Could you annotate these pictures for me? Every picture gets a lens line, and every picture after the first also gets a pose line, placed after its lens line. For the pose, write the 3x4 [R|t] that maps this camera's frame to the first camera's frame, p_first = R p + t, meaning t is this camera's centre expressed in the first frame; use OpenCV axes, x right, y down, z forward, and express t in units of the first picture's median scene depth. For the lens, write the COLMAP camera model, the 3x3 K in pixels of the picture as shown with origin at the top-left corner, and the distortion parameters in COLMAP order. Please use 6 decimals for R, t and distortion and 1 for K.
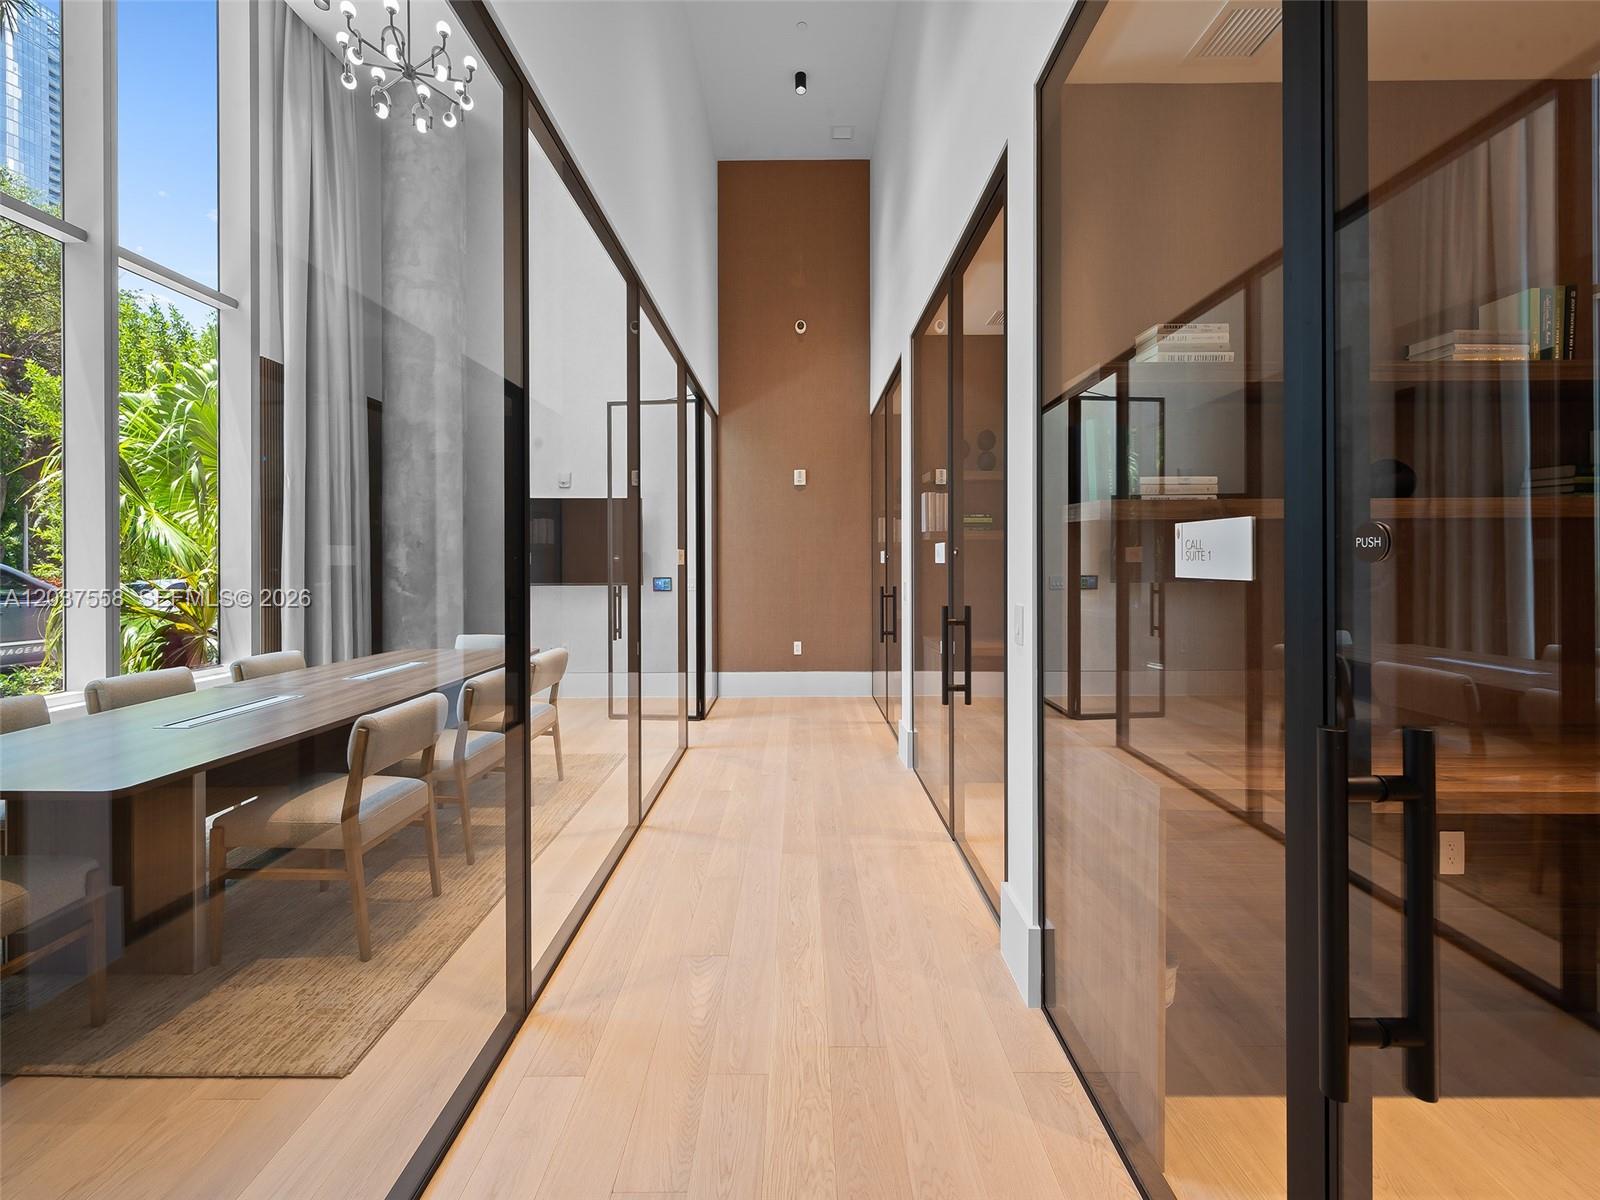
lens RADIAL K [[643.2, 0, 787.2], [0, 643.2, 563.6], [0, 0, 1]] dist [0.002323, -0.001536]
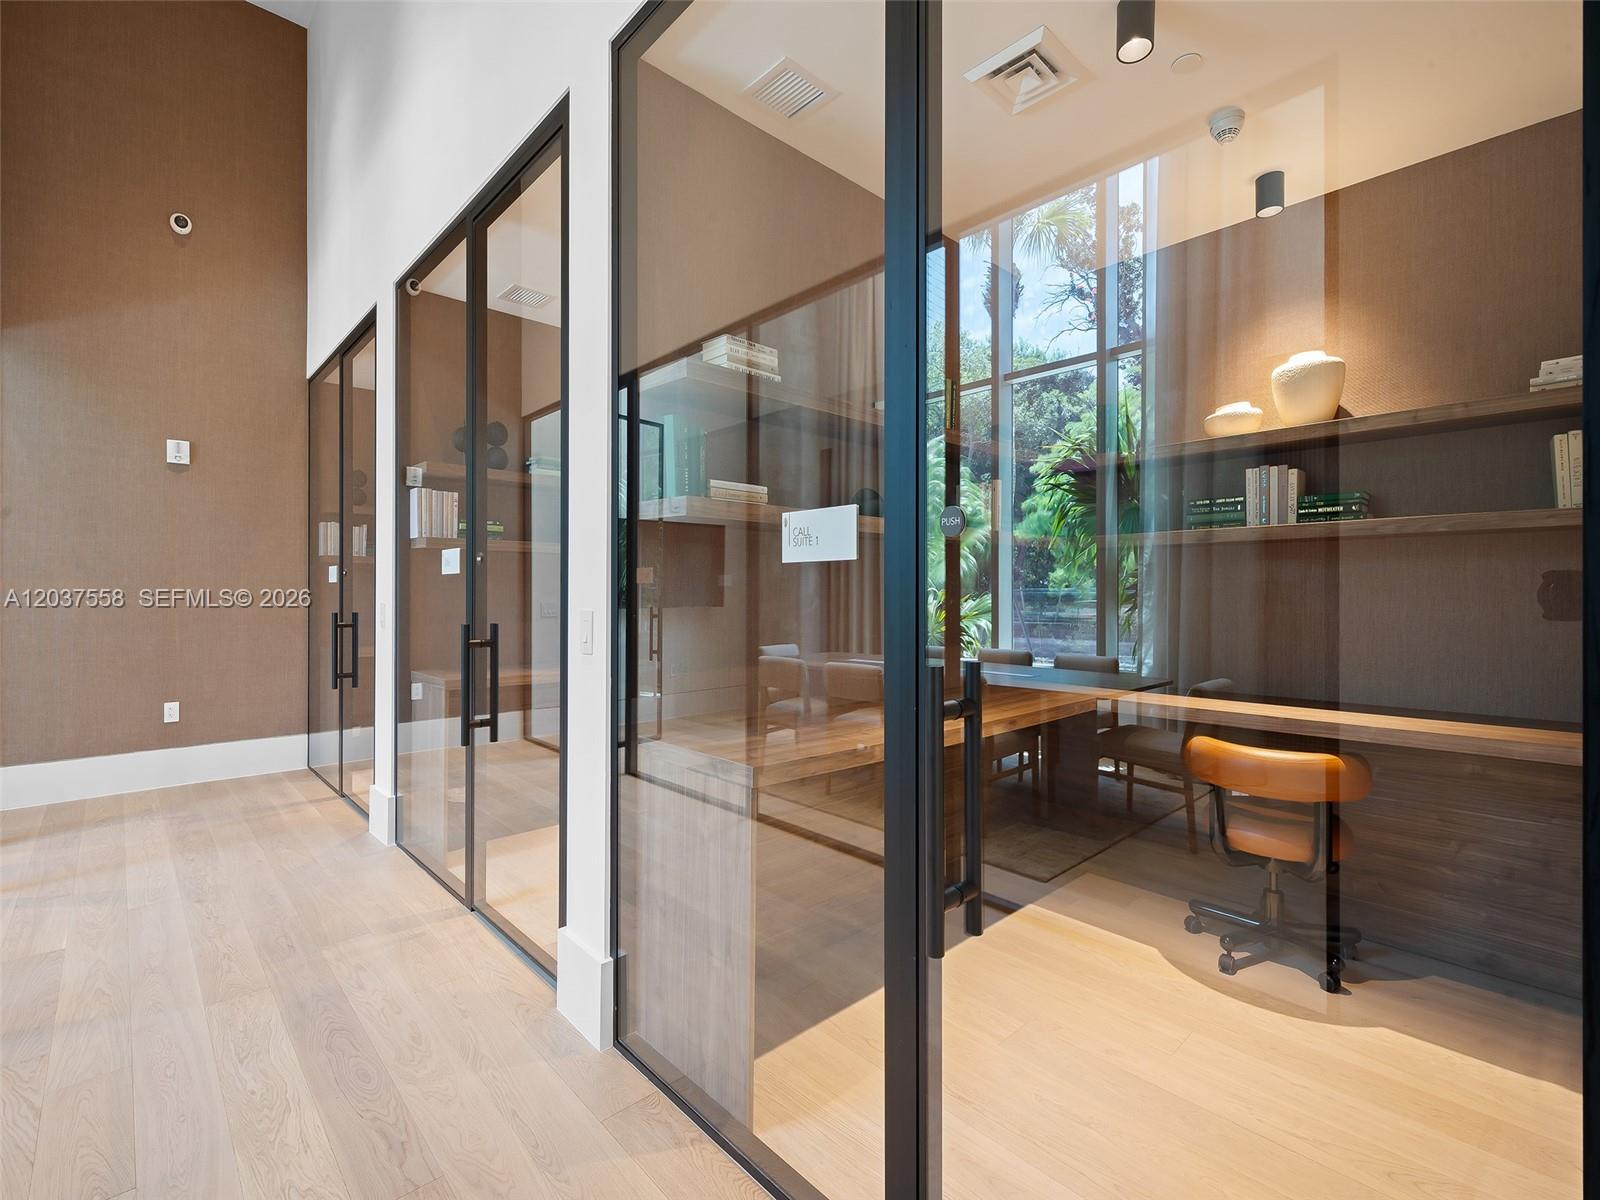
lens RADIAL K [[730.2, 0, 801.4], [0, 730.2, 599.1], [0, 0, 1]] dist [0.003450, 0.000910]
pose [[0.718090, 0.004533, 0.695936, -0.091758], [-0.003103, 0.999990, -0.003313, 0.034736], [-0.695944, 0.000220, 0.718096, 0.039305]]
